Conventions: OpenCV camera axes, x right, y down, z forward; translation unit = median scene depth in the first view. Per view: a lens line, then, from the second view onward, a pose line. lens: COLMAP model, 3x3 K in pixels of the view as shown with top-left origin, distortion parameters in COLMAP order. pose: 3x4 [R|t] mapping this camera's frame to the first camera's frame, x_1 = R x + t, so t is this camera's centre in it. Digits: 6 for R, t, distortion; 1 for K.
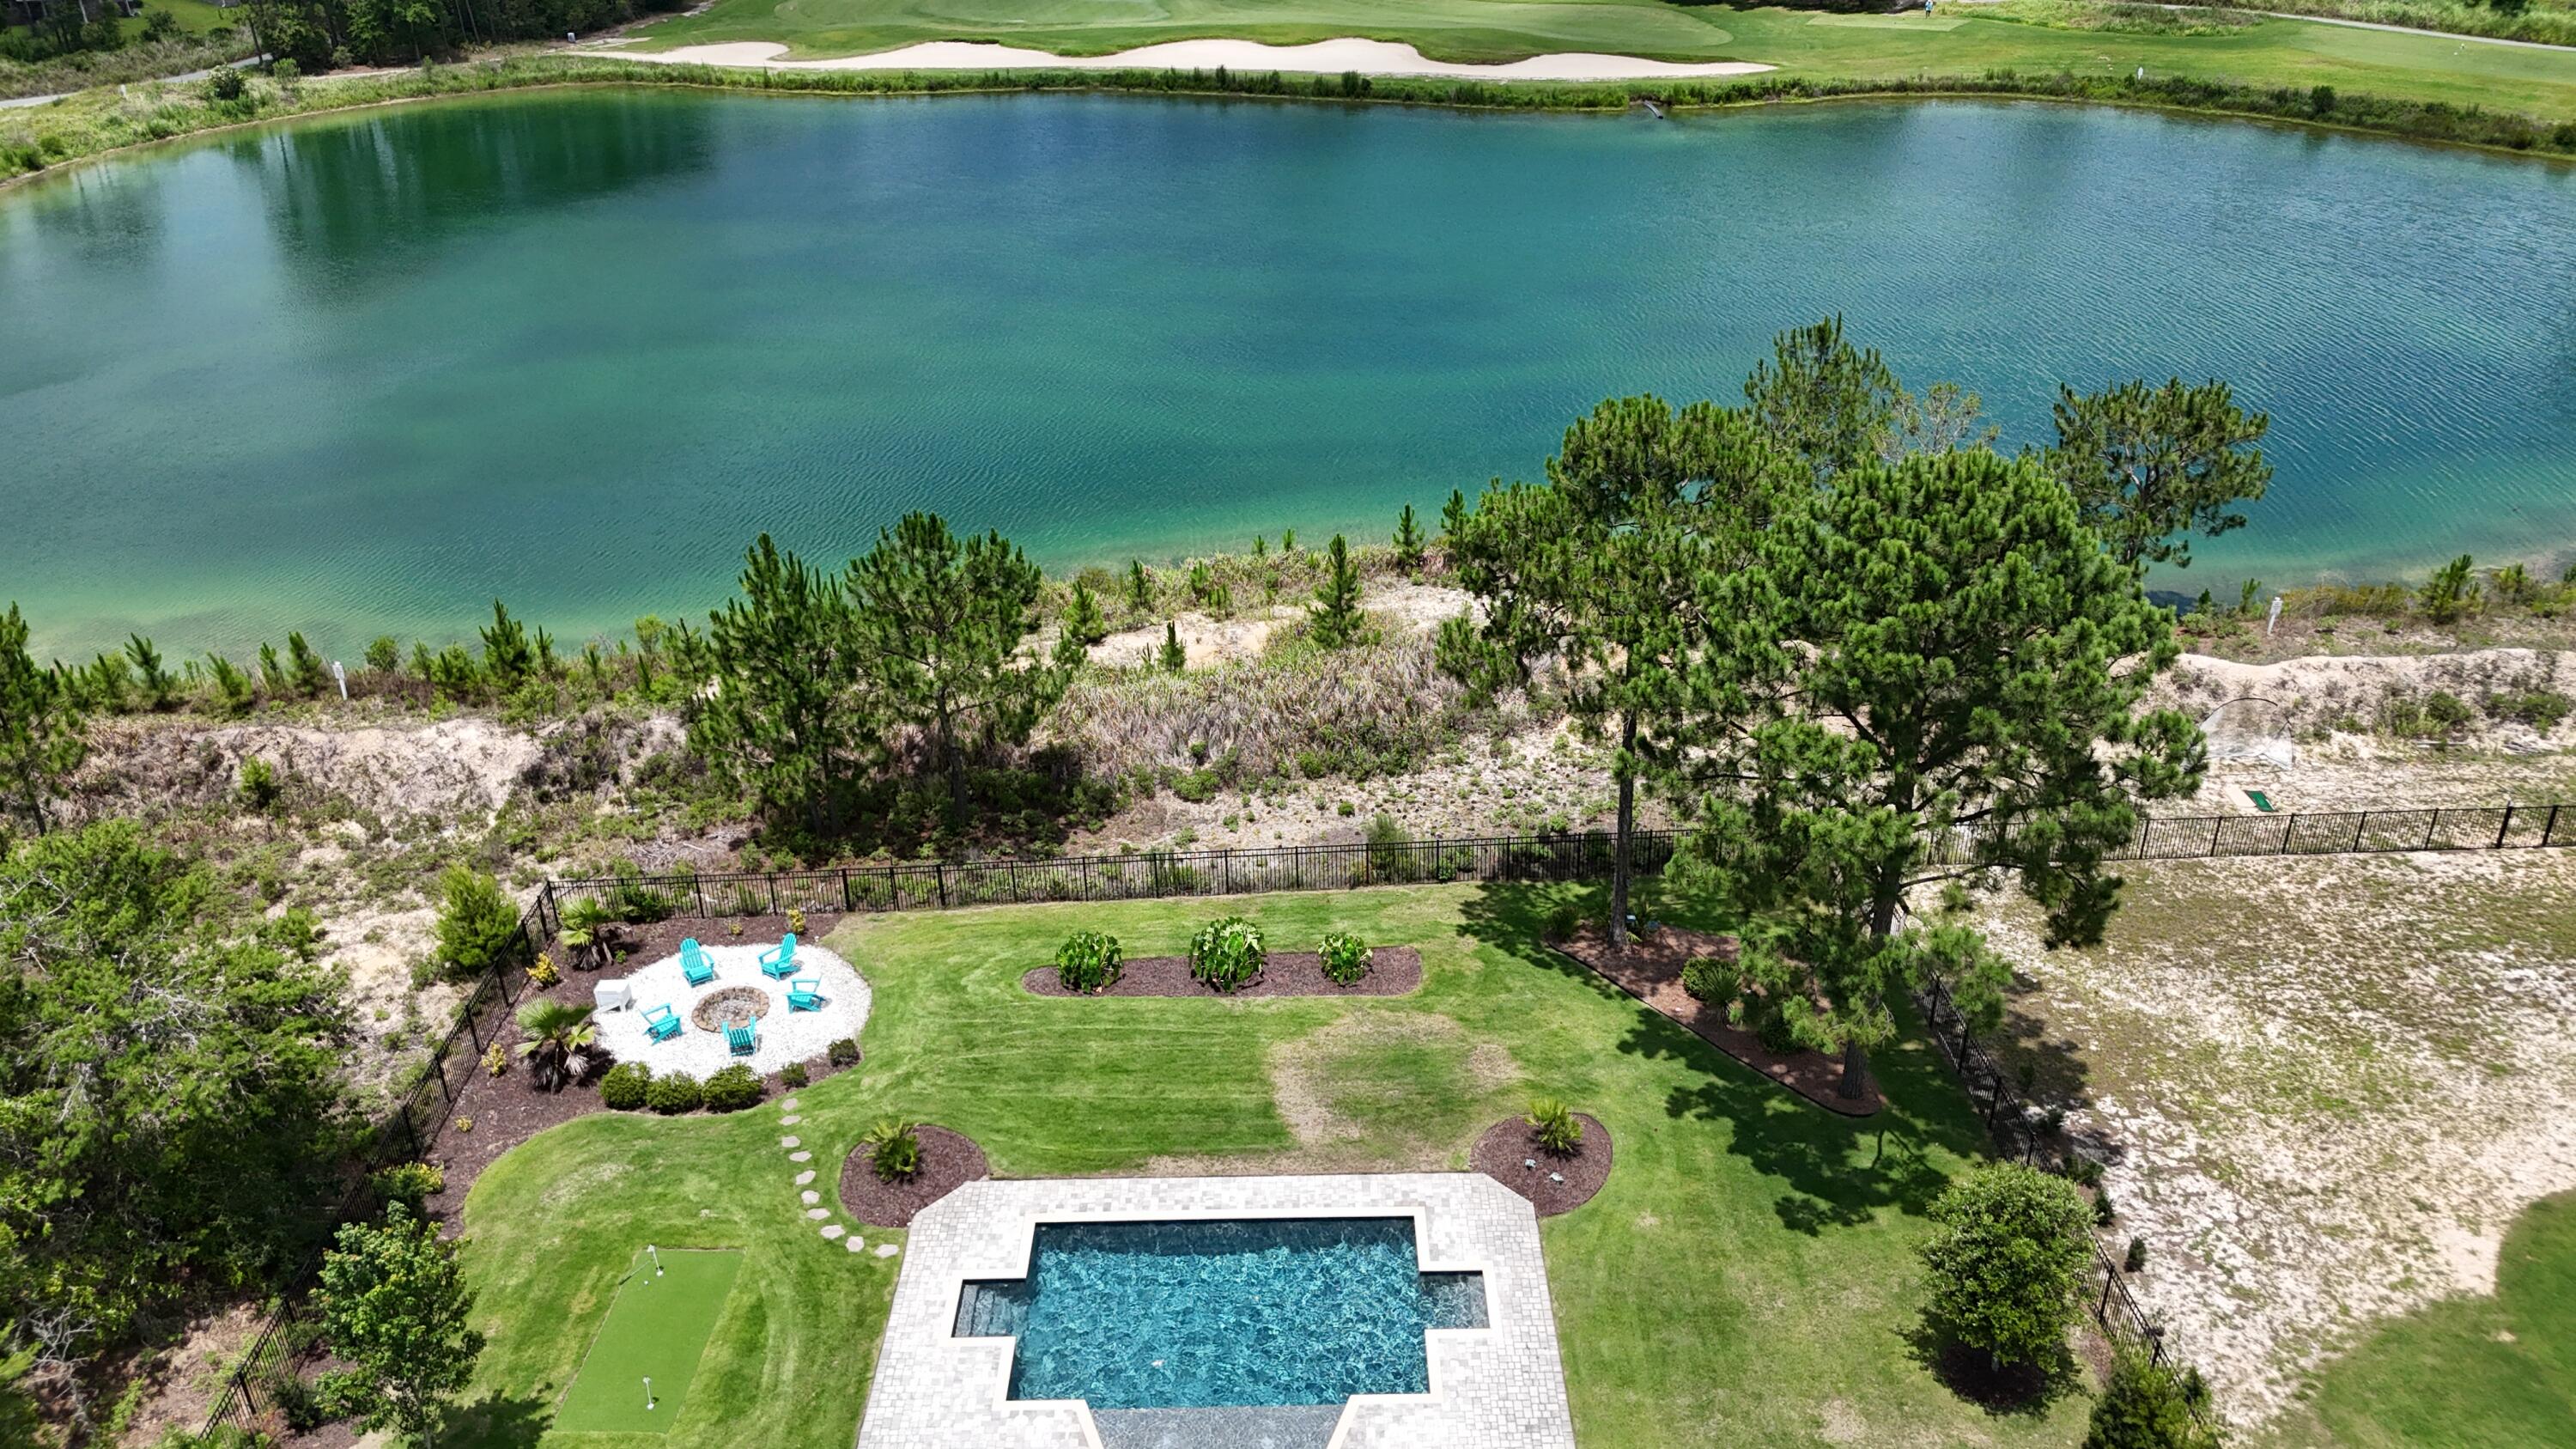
lens RADIAL K [[1902.1, 0, 1293.8], [0, 1902.1, 723.2], [0, 0, 1]] dist [0.074637, -0.073351]
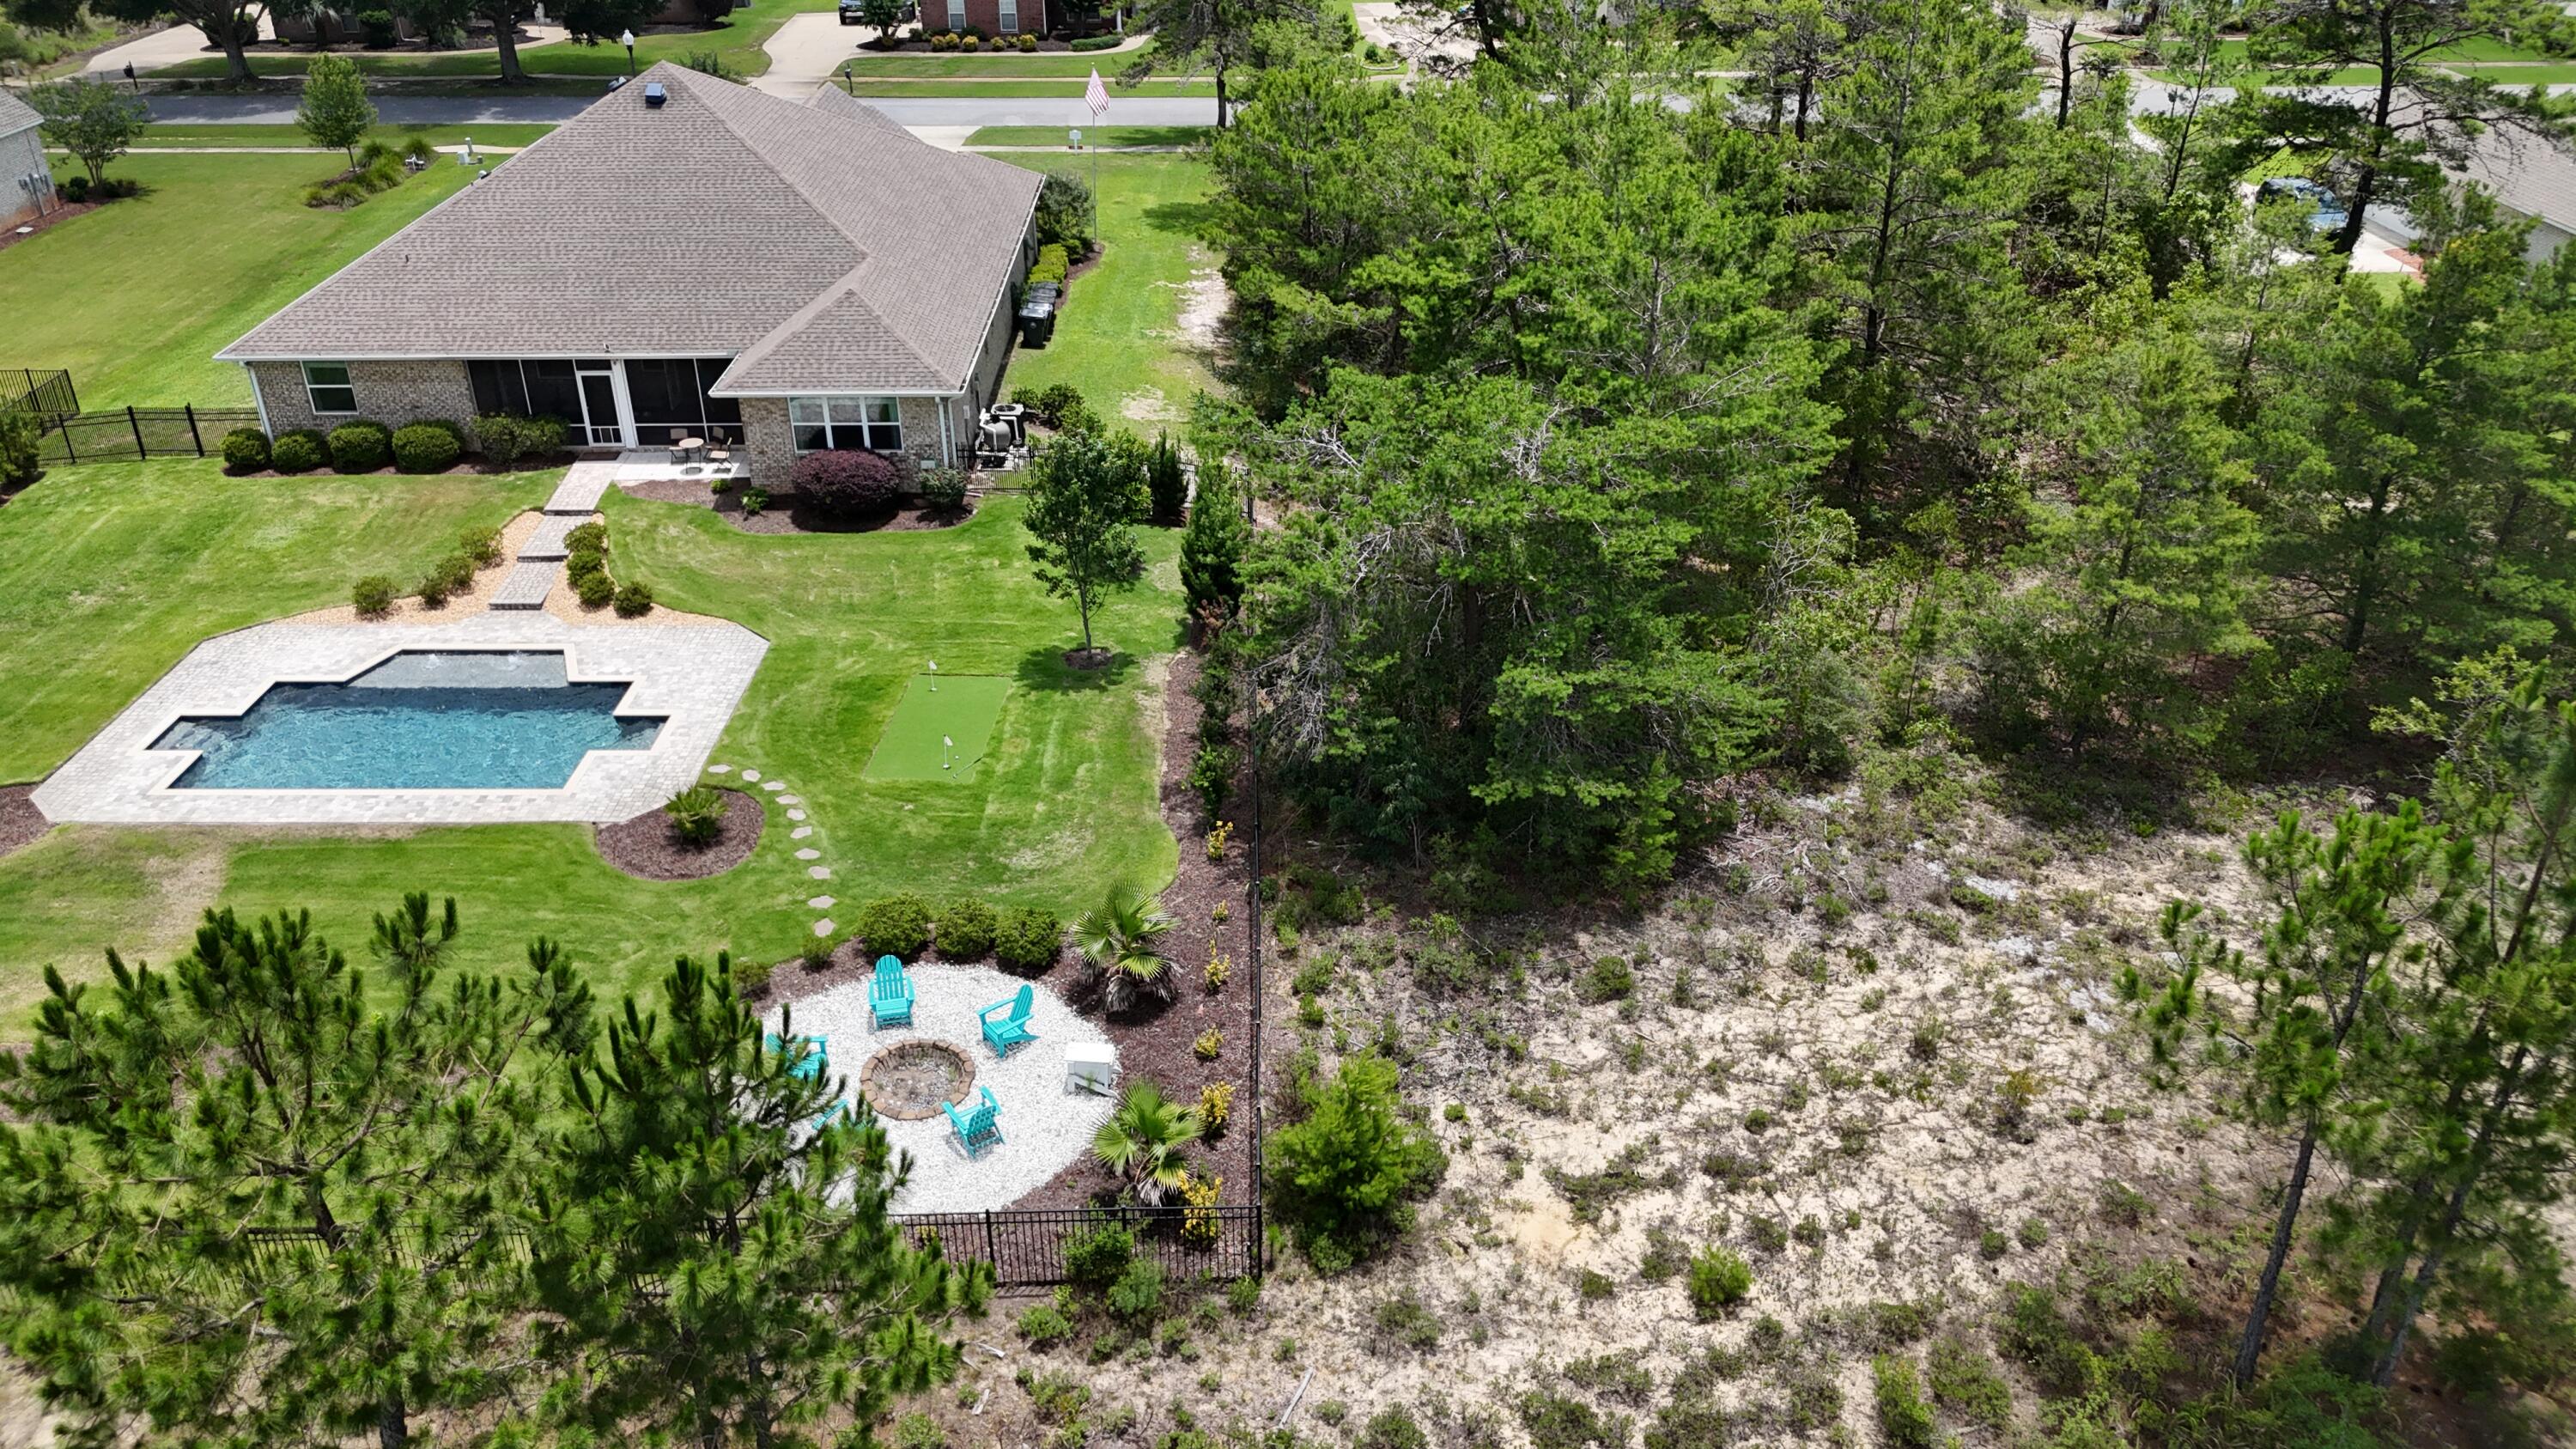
lens RADIAL K [[1902.1, 0, 1281.7], [0, 1902.1, 746.5], [0, 0, 1]] dist [0.074637, -0.073351]
pose [[-0.999723, 0.013540, 0.019257, -0.426622], [0.023513, 0.534641, 0.844752, -0.461926], [0.001142, 0.844971, -0.534811, 1.238341]]
